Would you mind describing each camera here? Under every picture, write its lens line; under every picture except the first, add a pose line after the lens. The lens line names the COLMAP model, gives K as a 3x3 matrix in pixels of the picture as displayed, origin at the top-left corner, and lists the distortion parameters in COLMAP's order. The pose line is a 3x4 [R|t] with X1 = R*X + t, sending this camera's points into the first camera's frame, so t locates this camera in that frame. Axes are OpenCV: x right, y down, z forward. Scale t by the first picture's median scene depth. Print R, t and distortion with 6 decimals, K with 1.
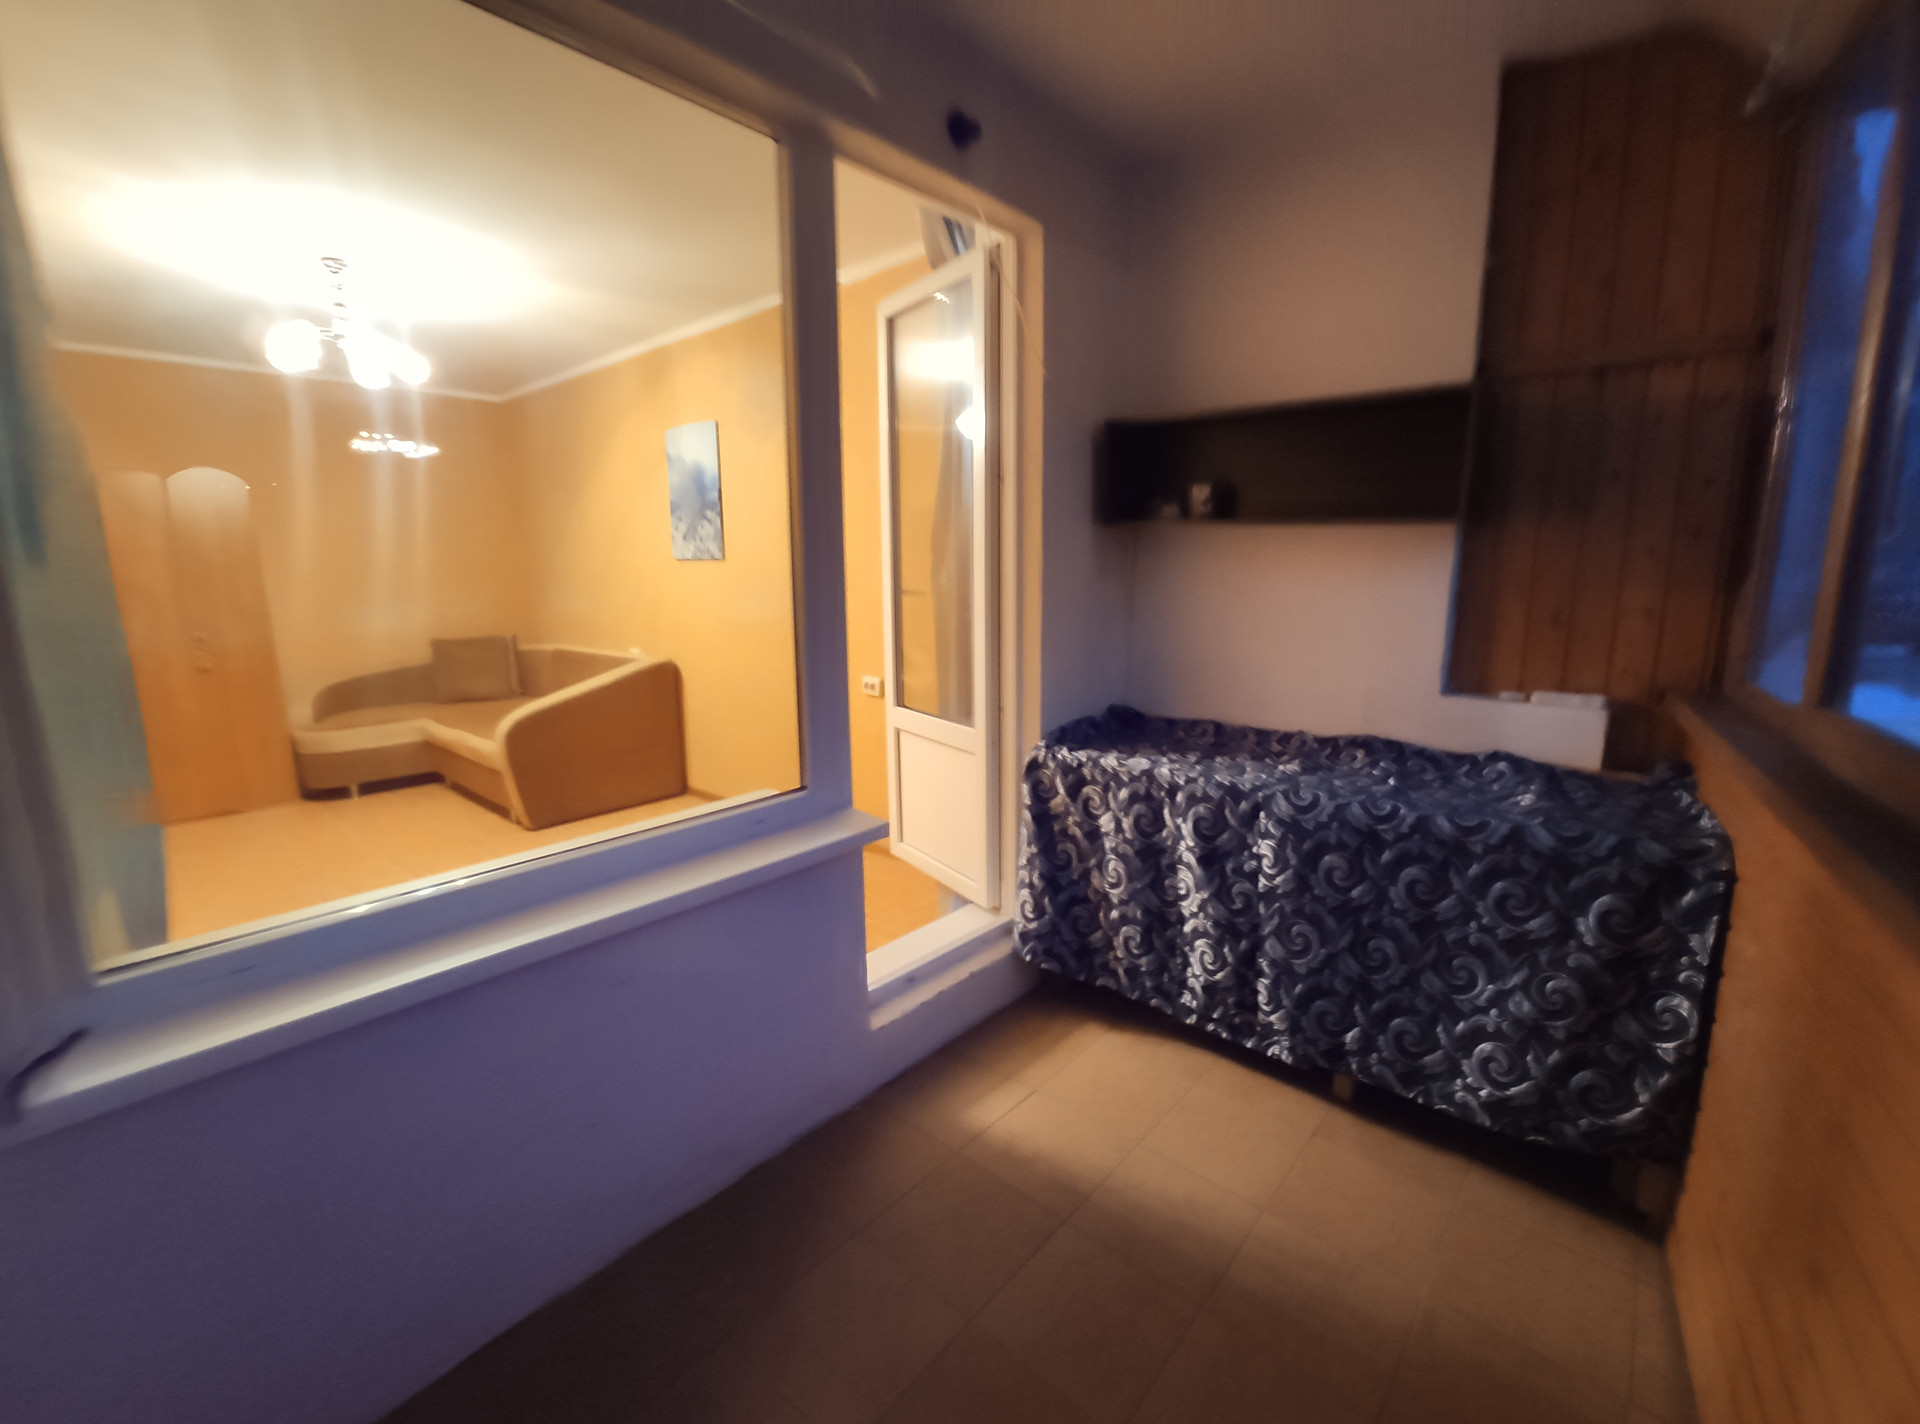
lens RADIAL K [[831.4, 0, 963.7], [0, 831.4, 716.2], [0, 0, 1]] dist [-0.029056, 0.013015]
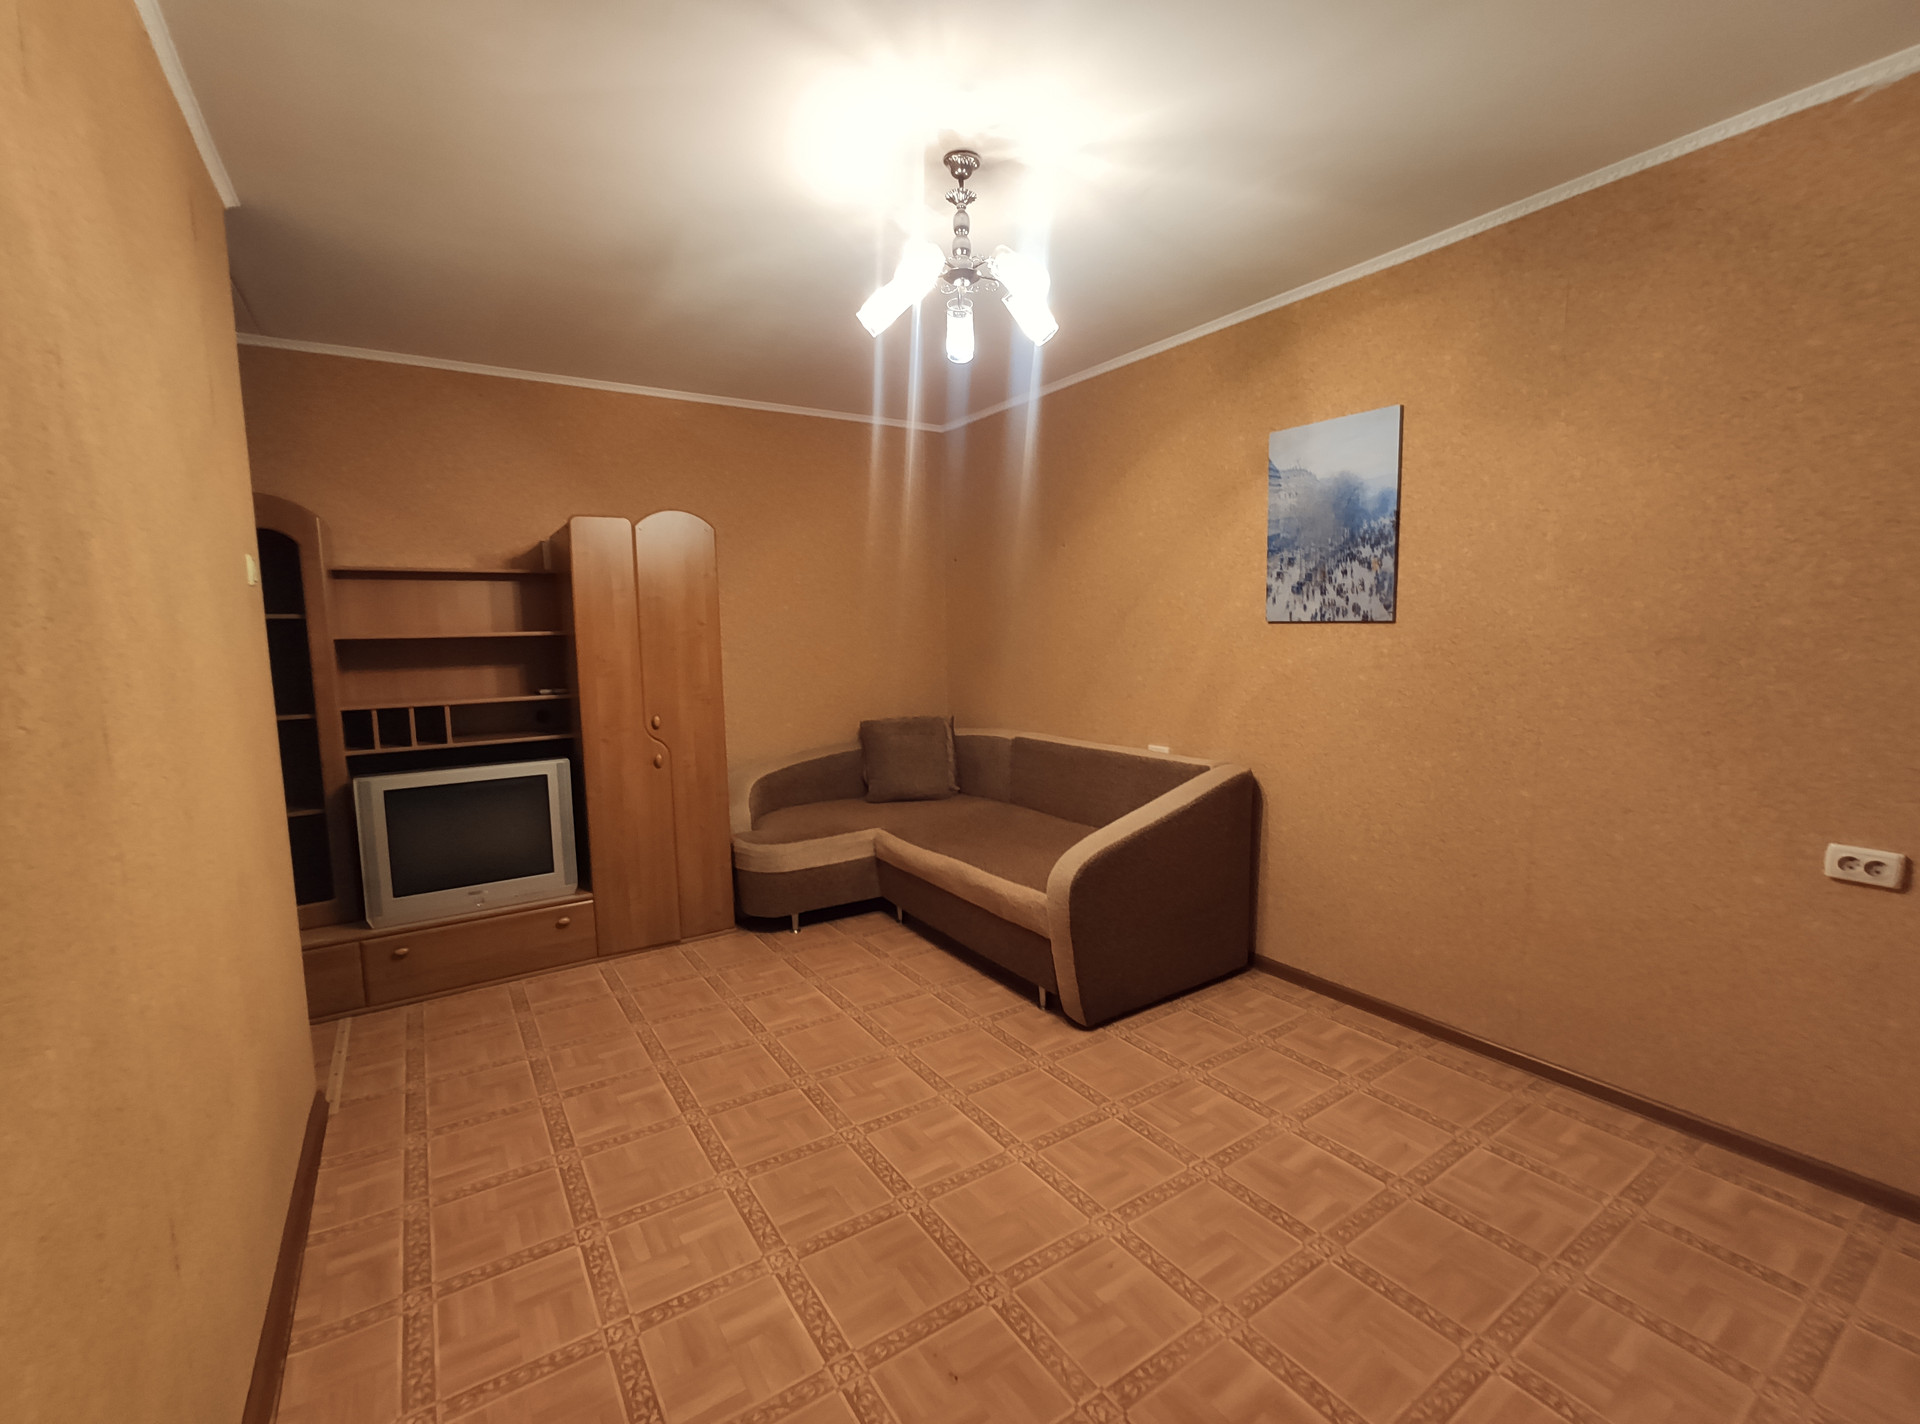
lens RADIAL K [[831.4, 0, 963.7], [0, 831.4, 716.2], [0, 0, 1]] dist [-0.029056, 0.013015]
pose [[0.965863, 0.019123, -0.258347, -0.426061], [-0.037346, 0.997133, -0.065813, -0.060711], [0.256348, 0.073214, 0.963808, 0.300075]]
